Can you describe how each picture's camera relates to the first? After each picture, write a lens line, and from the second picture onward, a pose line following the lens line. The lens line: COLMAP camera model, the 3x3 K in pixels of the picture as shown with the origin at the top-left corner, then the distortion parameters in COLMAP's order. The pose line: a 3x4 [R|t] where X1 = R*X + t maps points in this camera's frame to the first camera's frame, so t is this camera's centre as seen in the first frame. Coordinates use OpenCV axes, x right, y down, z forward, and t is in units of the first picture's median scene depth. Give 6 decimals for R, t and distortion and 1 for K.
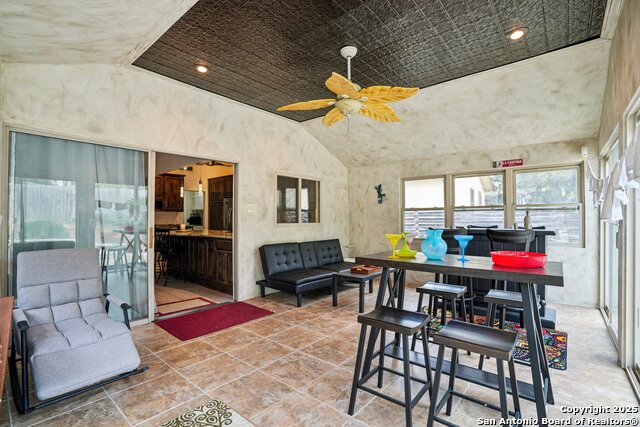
lens RADIAL K [[299.0, 0, 317.3], [0, 299.0, 217.1], [0, 0, 1]] dist [-0.054609, 0.017728]
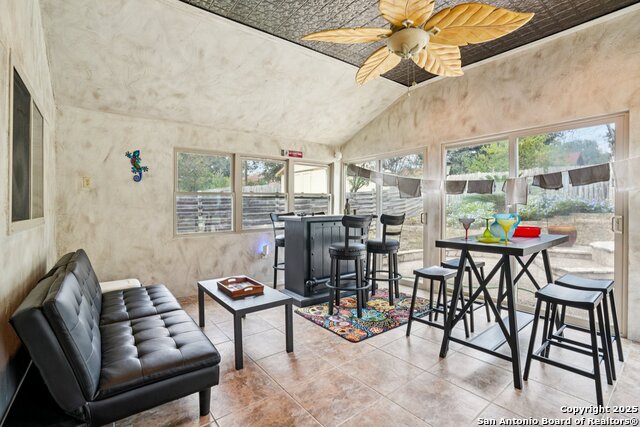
lens RADIAL K [[299.0, 0, 321.2], [0, 299.0, 207.0], [0, 0, 1]] dist [-0.054609, 0.017728]
pose [[0.212424, -0.006225, 0.977158, -0.310374], [0.000186, 0.999980, 0.006330, 0.002235], [-0.977177, -0.001163, 0.212421, 0.536225]]
